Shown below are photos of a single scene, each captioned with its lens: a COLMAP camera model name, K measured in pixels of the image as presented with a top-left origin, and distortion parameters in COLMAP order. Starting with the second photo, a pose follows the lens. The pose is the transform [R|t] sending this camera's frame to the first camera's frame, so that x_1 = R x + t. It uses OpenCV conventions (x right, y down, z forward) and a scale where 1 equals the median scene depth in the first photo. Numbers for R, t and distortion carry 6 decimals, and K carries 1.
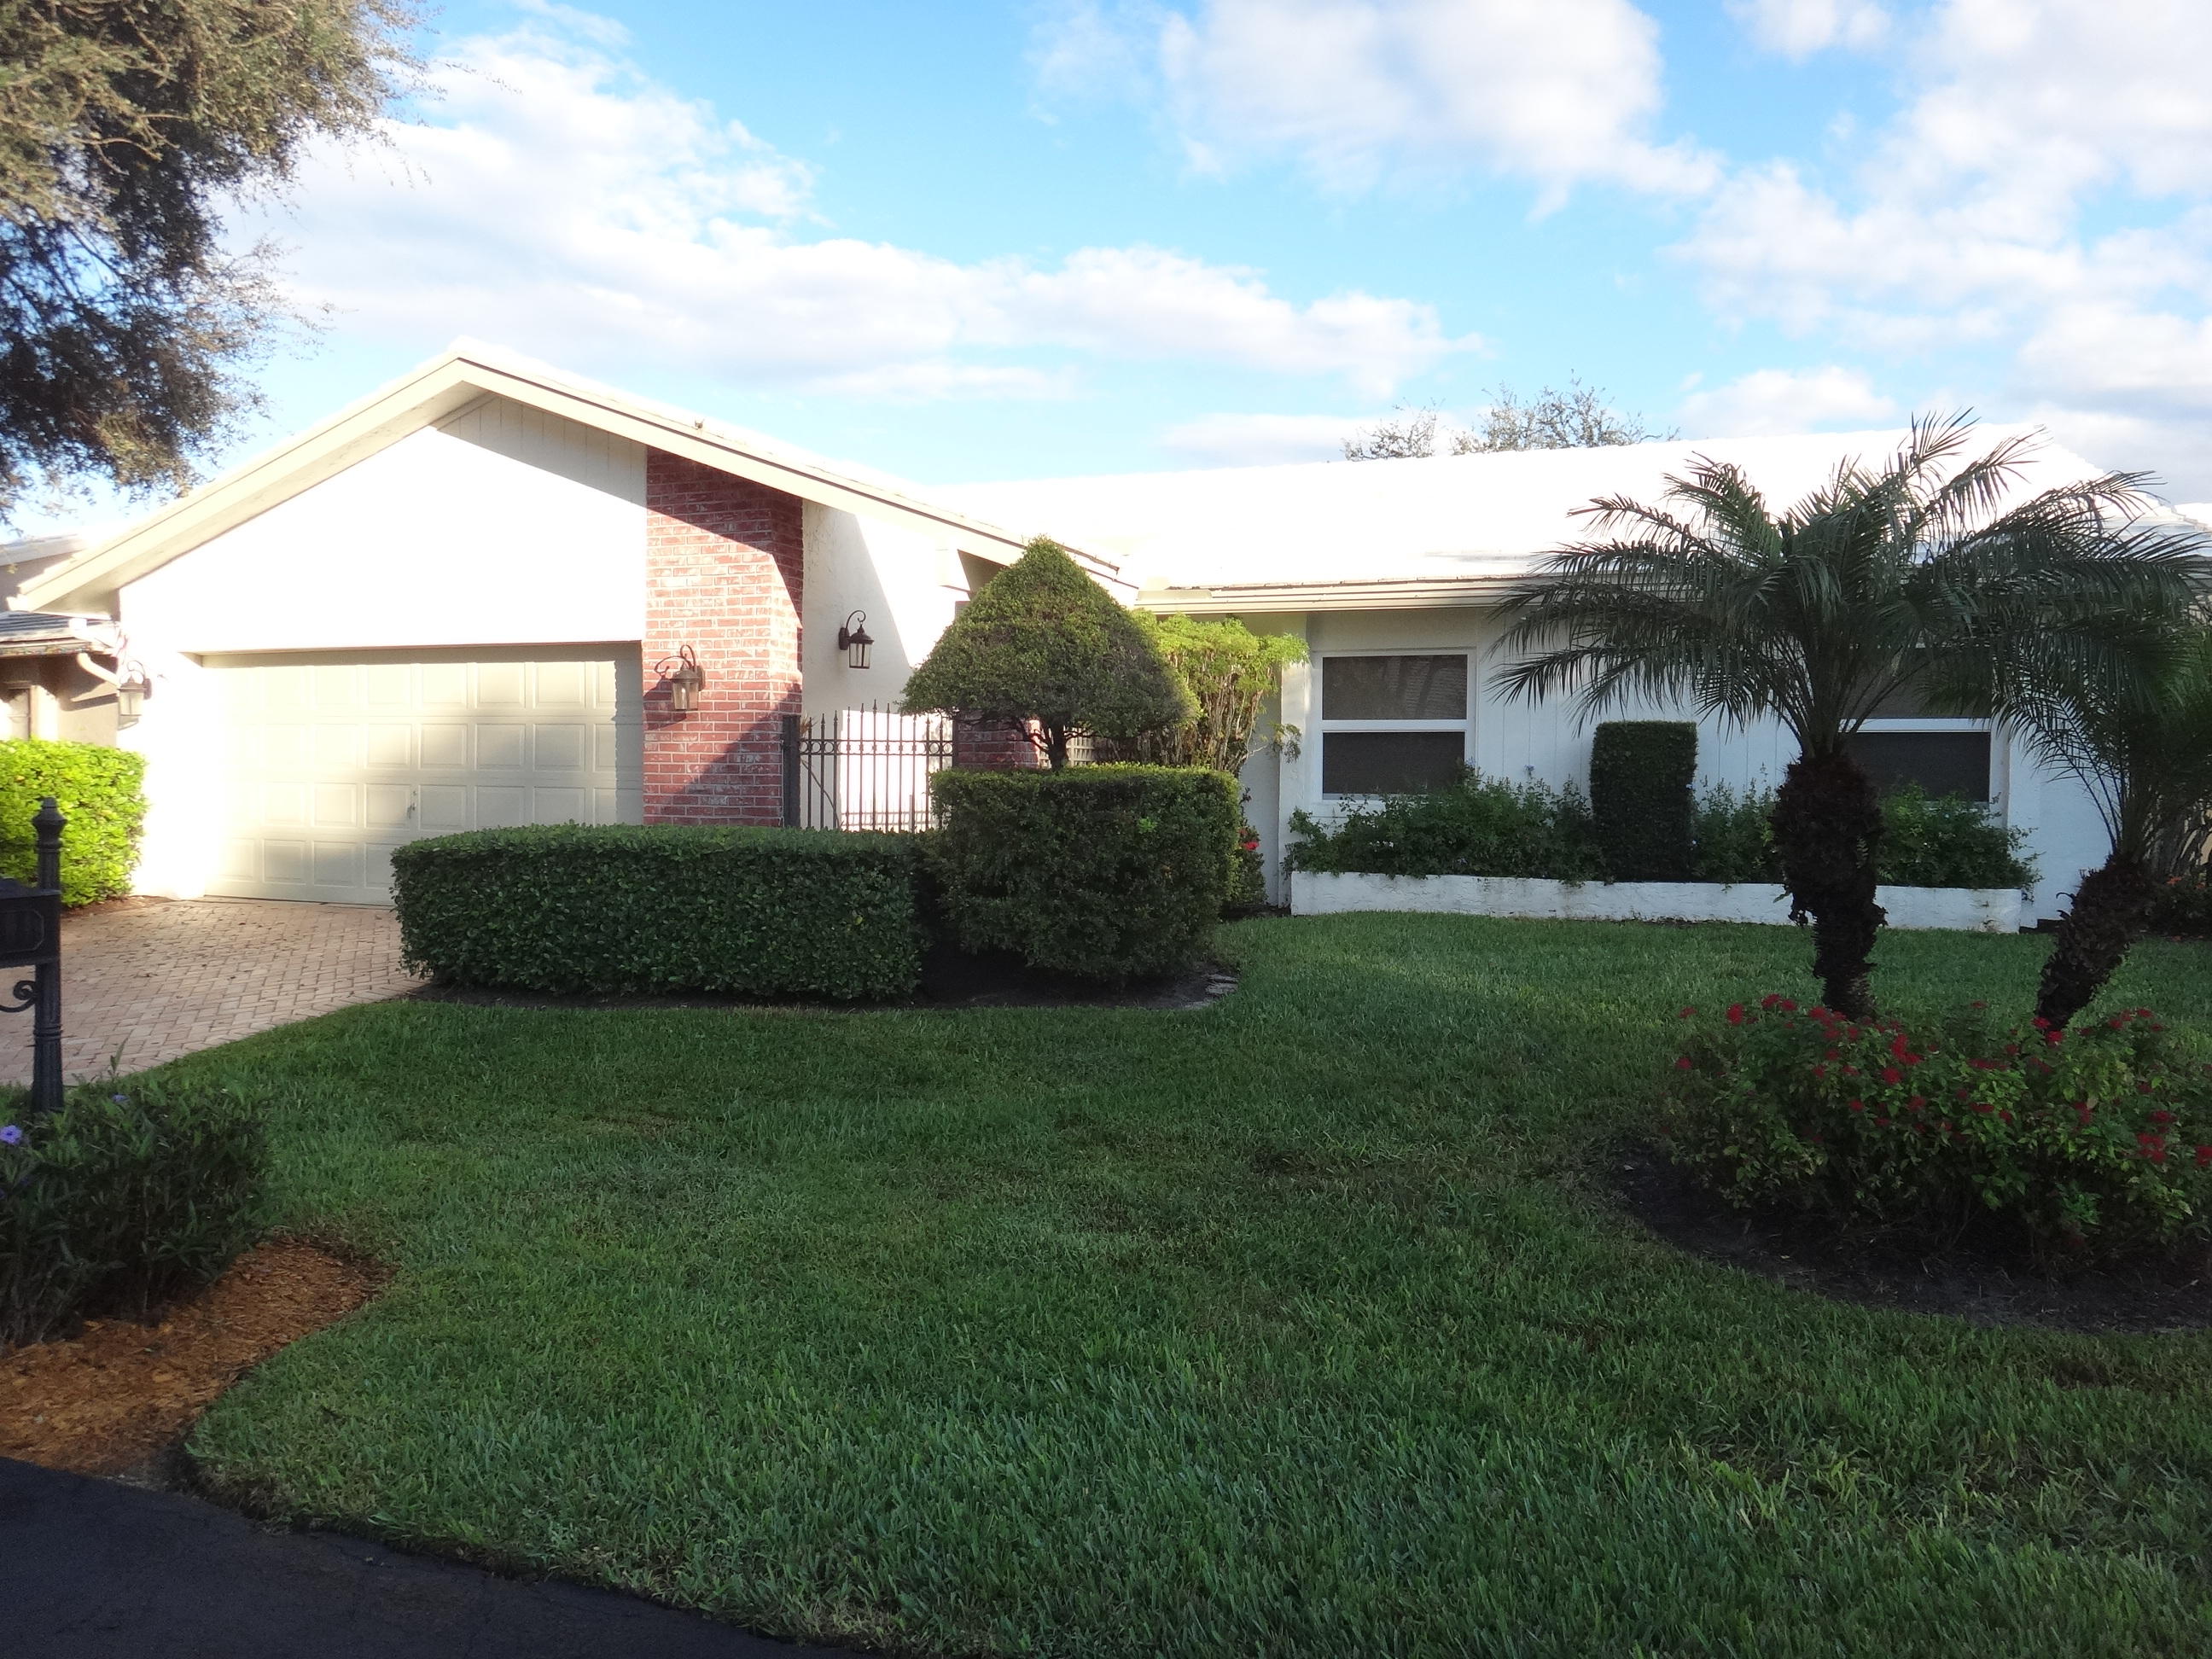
lens RADIAL K [[1551.7, 0, 1107.4], [0, 1551.7, 815.9], [0, 0, 1]] dist [-0.035036, 0.005021]
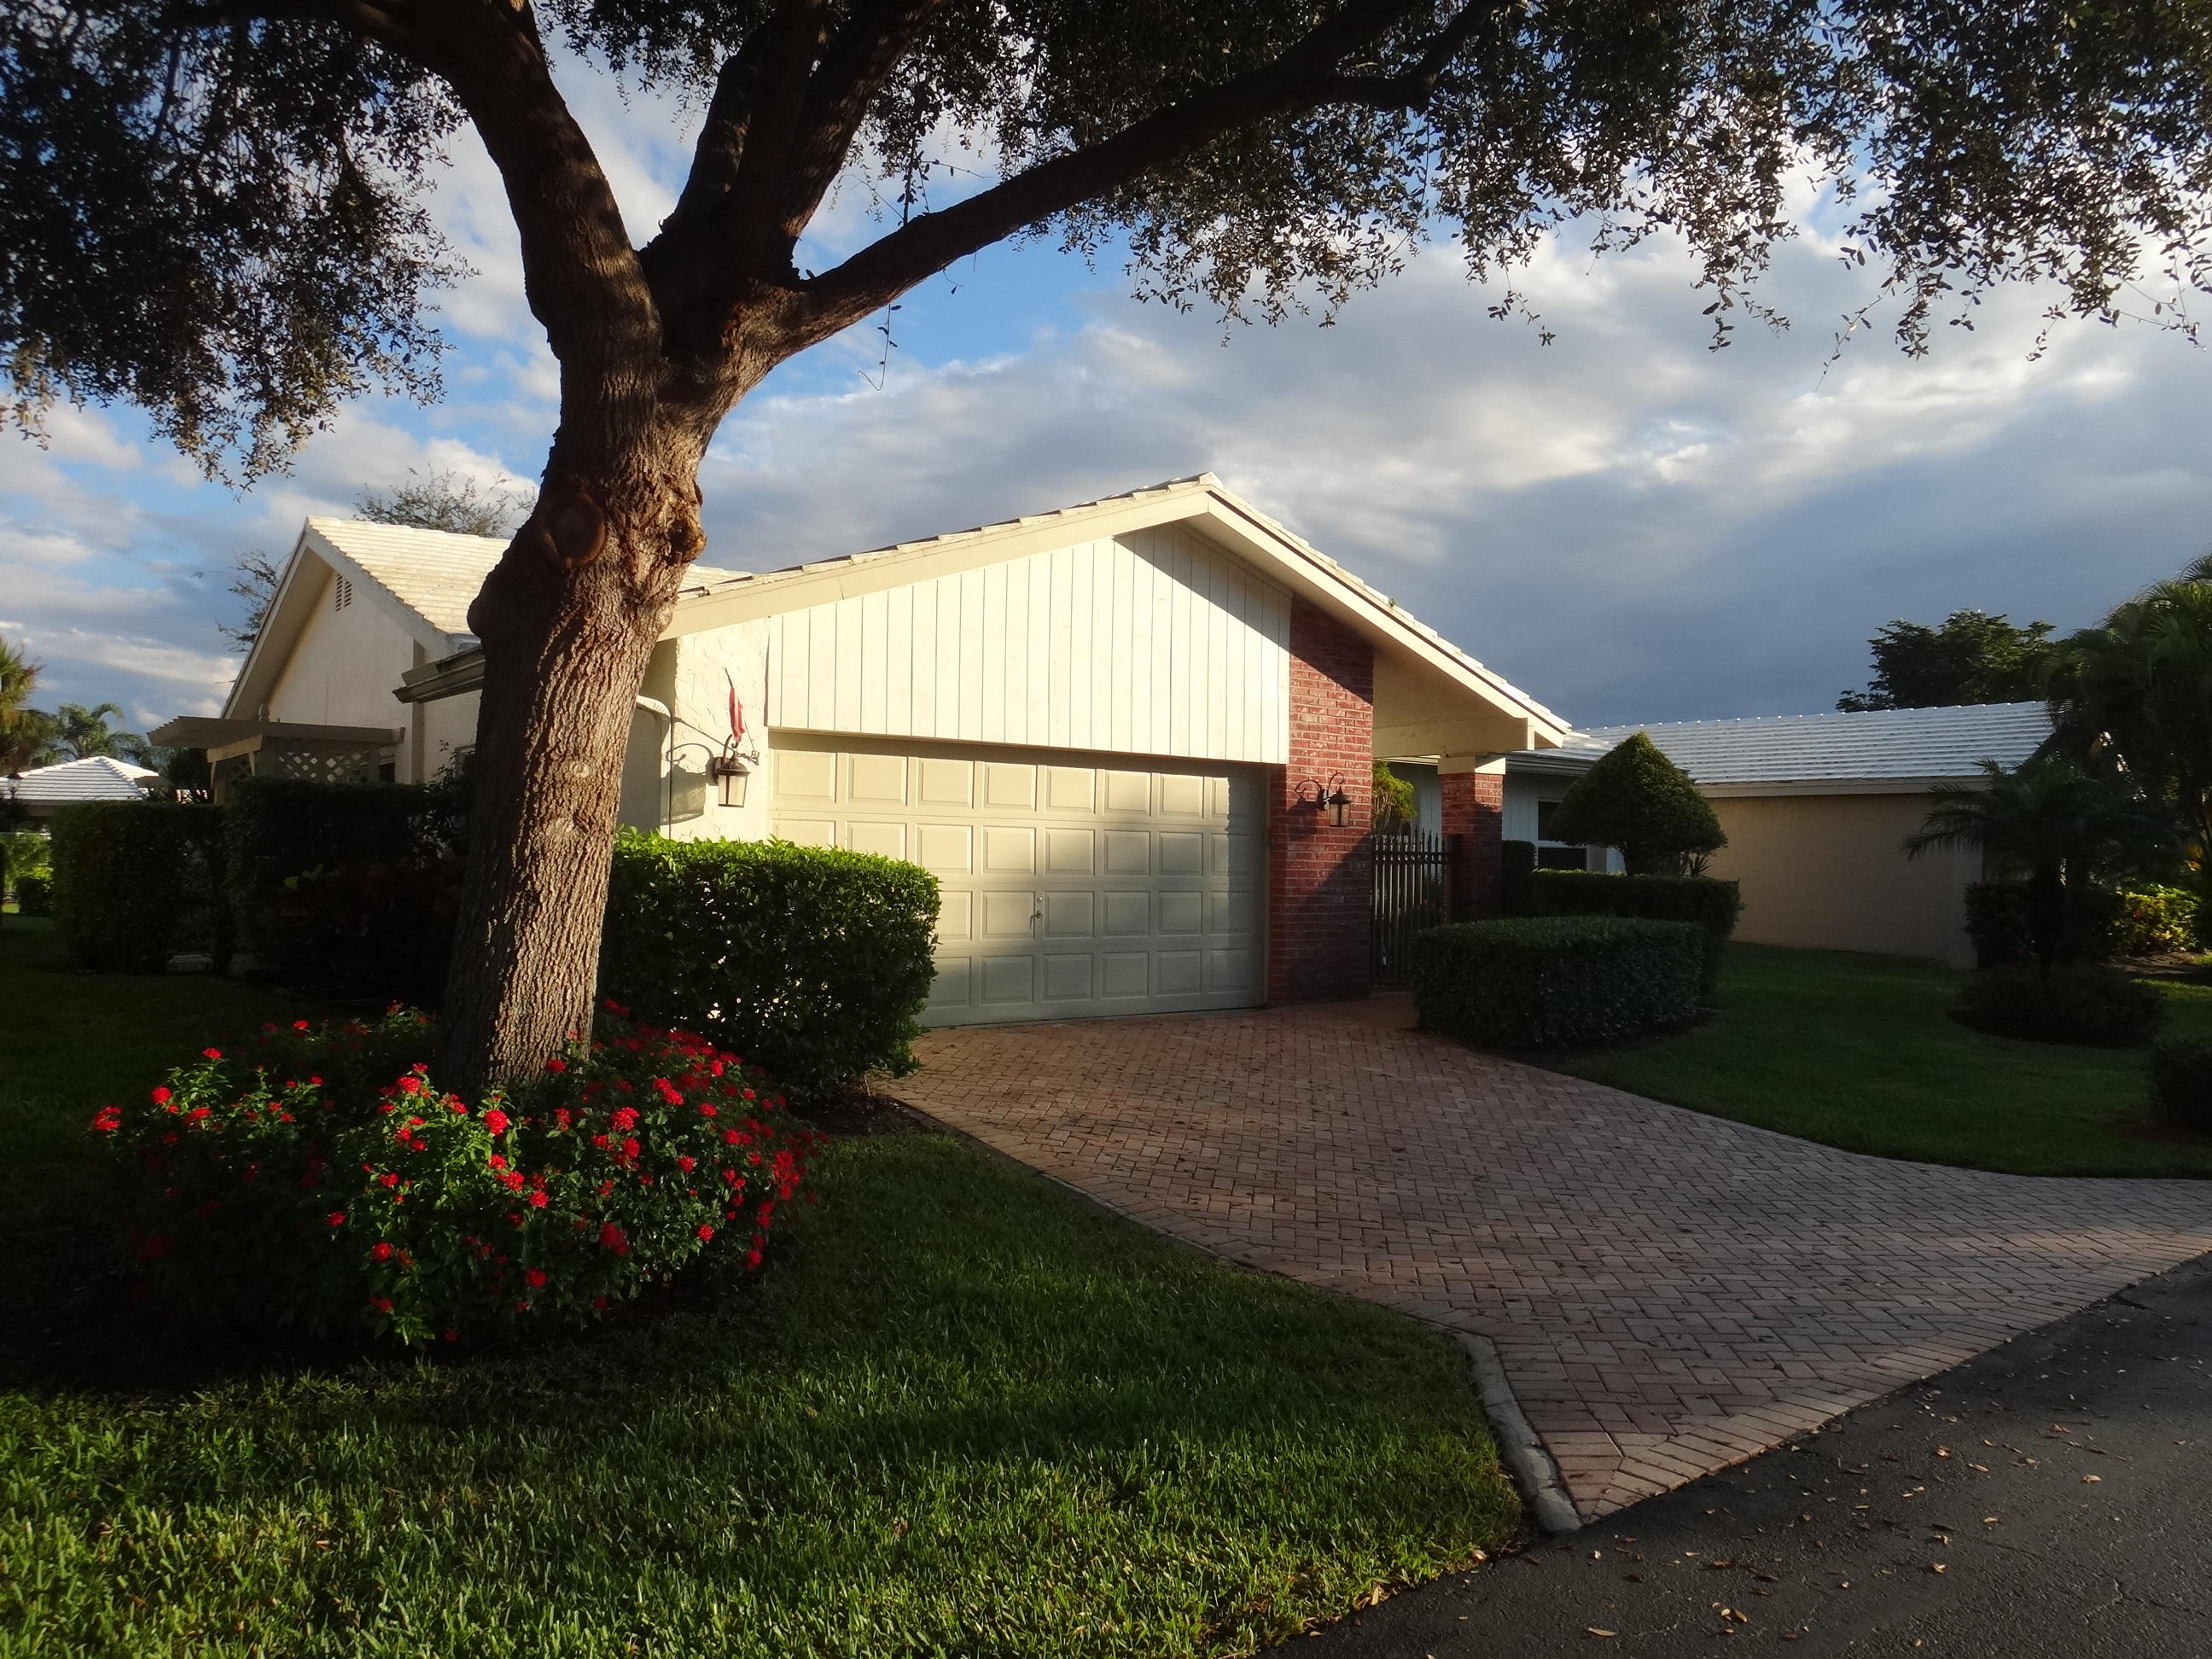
lens RADIAL K [[1551.7, 0, 1107.4], [0, 1551.7, 815.9], [0, 0, 1]] dist [-0.035036, 0.005021]
pose [[0.518767, 0.023025, 0.854605, -1.390810], [0.010230, 0.999398, -0.033136, -0.037522], [-0.854854, 0.025933, 0.518220, 0.514170]]
